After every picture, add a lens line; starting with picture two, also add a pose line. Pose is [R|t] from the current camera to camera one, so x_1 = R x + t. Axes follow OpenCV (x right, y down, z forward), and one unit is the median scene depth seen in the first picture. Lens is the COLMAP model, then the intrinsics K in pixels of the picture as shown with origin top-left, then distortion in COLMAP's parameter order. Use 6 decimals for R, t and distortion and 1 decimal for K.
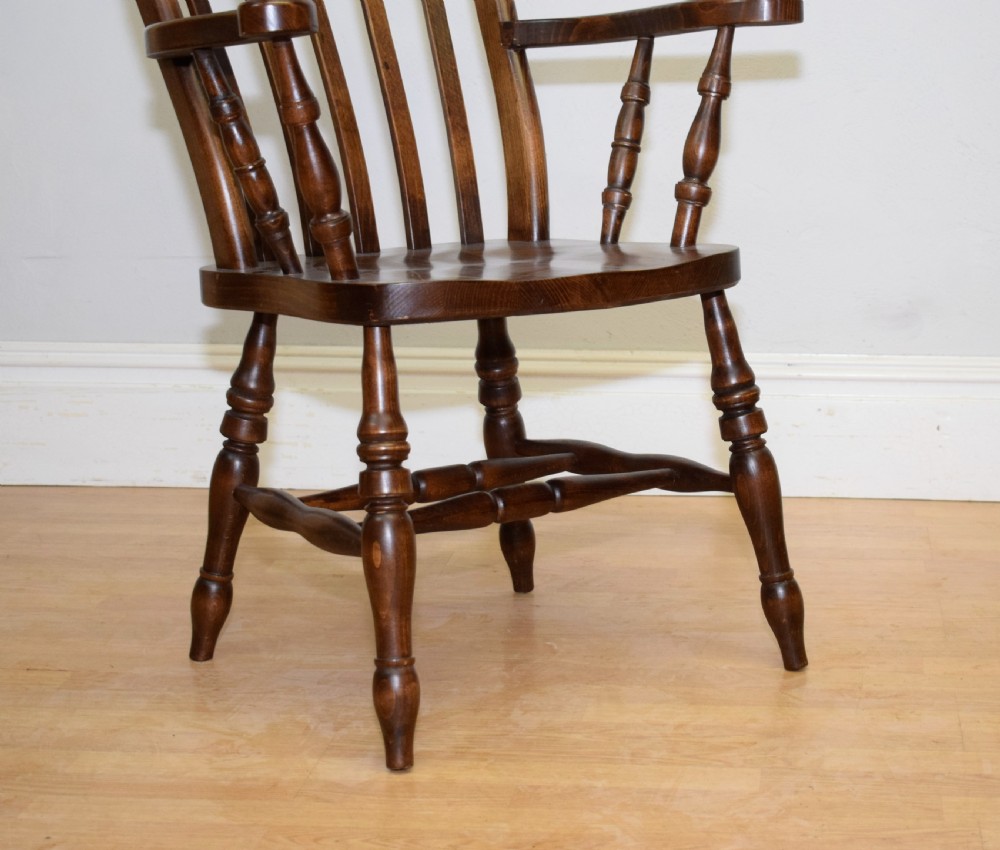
lens RADIAL K [[2279.9, 0, 612.0], [0, 2279.9, 449.4], [0, 0, 1]] dist [-0.023147, 0.026288]
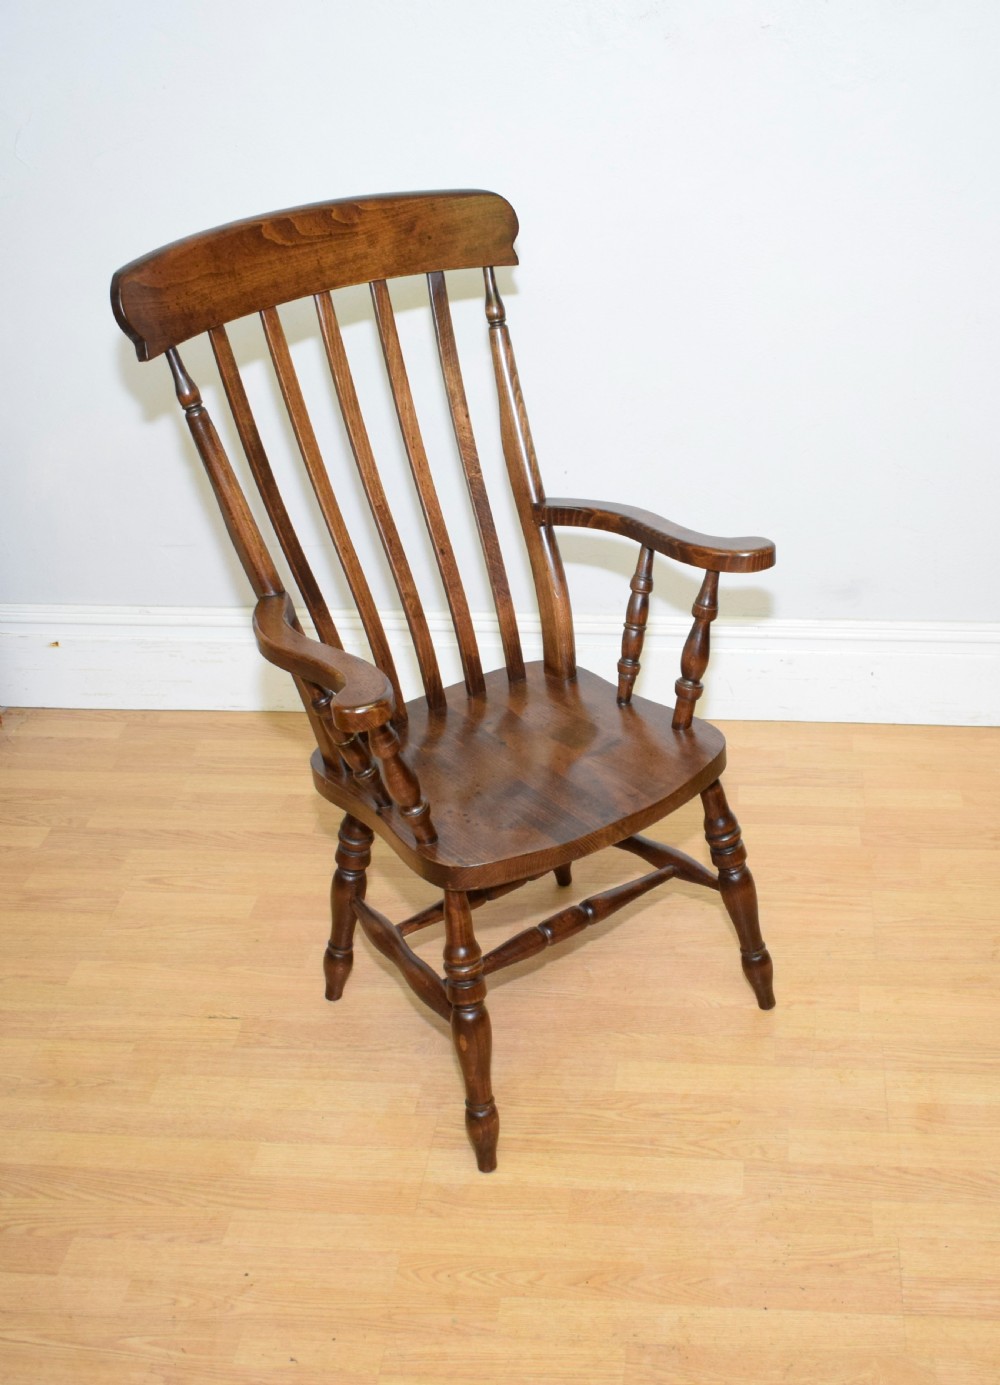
lens RADIAL K [[1700.8, 0, 619.0], [0, 1700.8, 736.4], [0, 0, 1]] dist [-0.011172, -0.023678]
pose [[0.999678, -0.025352, -0.000501, -0.004324], [0.024082, 0.943018, 0.331869, -0.431482], [-0.007941, -0.331774, 0.943325, 0.091293]]
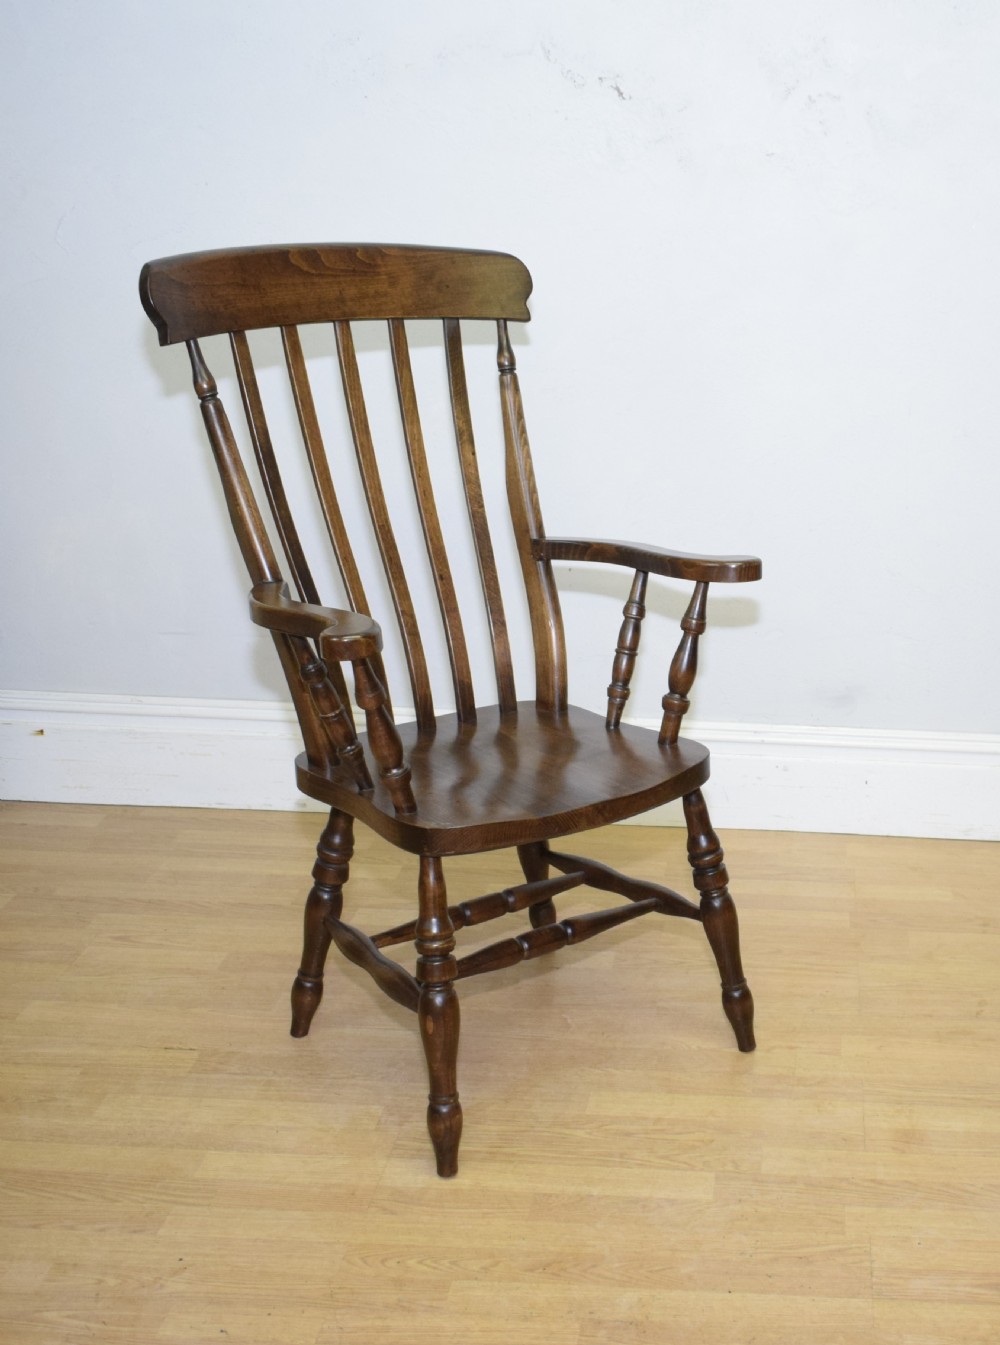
lens RADIAL K [[1775.1, 0, 766.3], [0, 1775.1, 695.9], [0, 0, 1]] dist [-0.011514, 0.006689]
pose [[0.997335, 0.013529, 0.071695, 0.015008], [-0.021607, 0.993345, 0.113132, -0.248250], [-0.069687, -0.114379, 0.990990, -0.018917]]
